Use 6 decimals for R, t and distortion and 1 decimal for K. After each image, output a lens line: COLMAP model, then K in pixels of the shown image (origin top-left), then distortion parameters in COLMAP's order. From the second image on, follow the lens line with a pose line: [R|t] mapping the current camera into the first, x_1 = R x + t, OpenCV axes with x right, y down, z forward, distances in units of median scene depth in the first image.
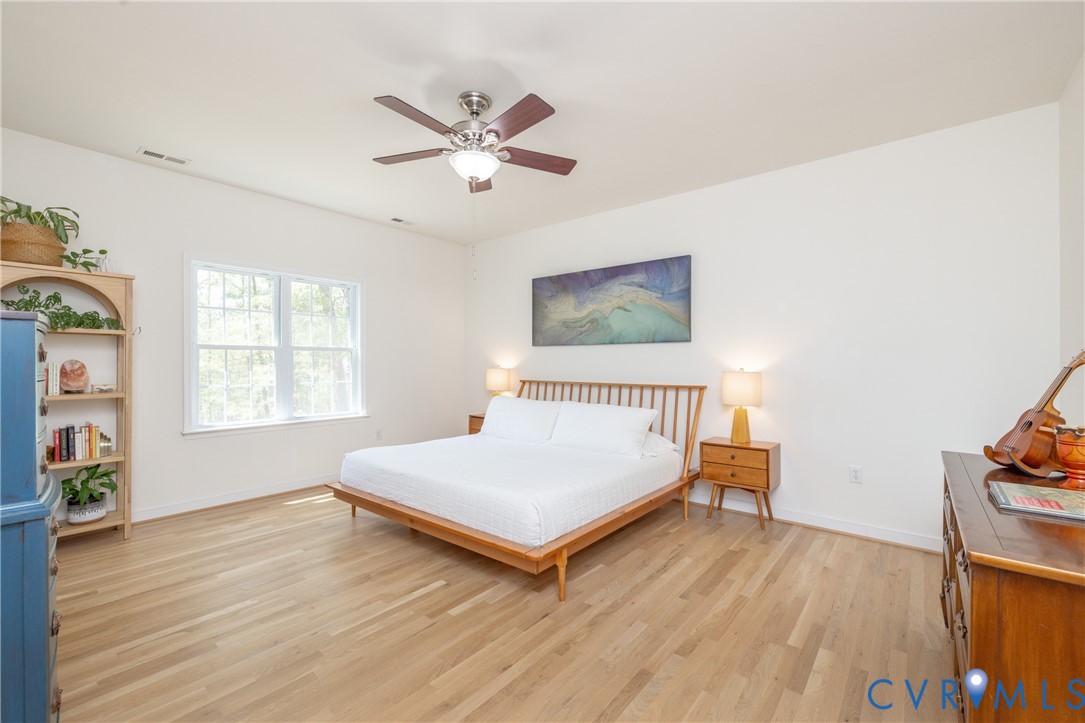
lens RADIAL K [[466.8, 0, 542.5], [0, 466.8, 361.5], [0, 0, 1]] dist [-0.002566, -0.000102]
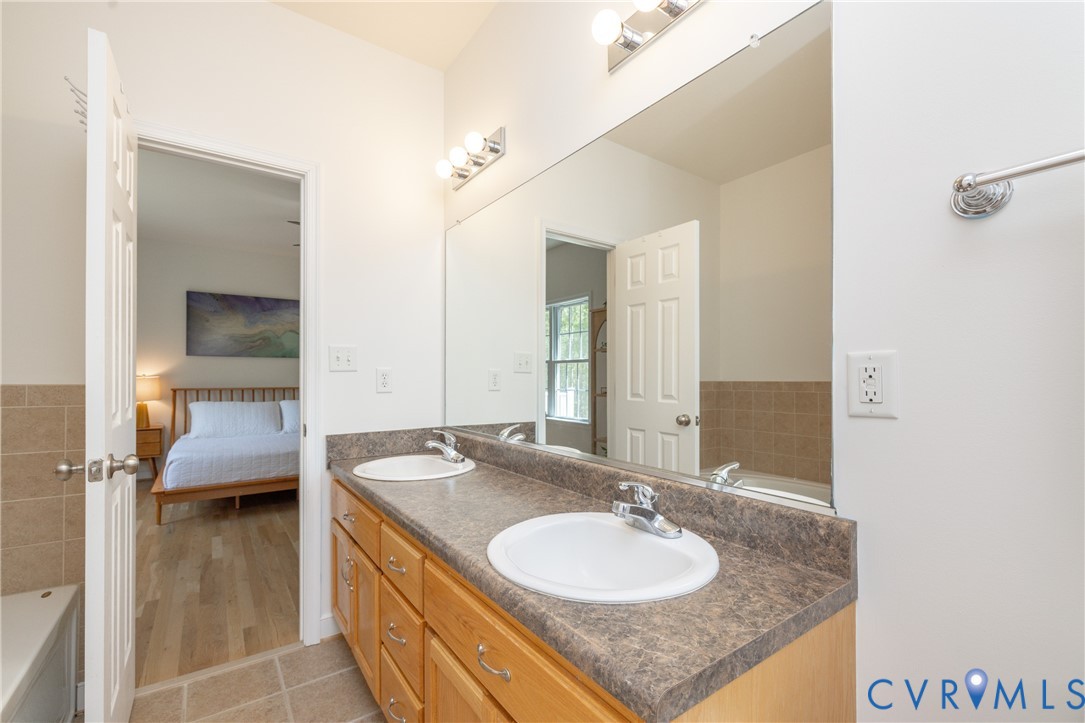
lens RADIAL K [[466.8, 0, 542.5], [0, 466.8, 361.5], [0, 0, 1]] dist [-0.002566, -0.000102]
pose [[0.263835, 0.020399, 0.964352, -0.900067], [-0.013220, 0.999759, -0.017532, -0.012742], [-0.964477, -0.008123, 0.264041, -0.051642]]
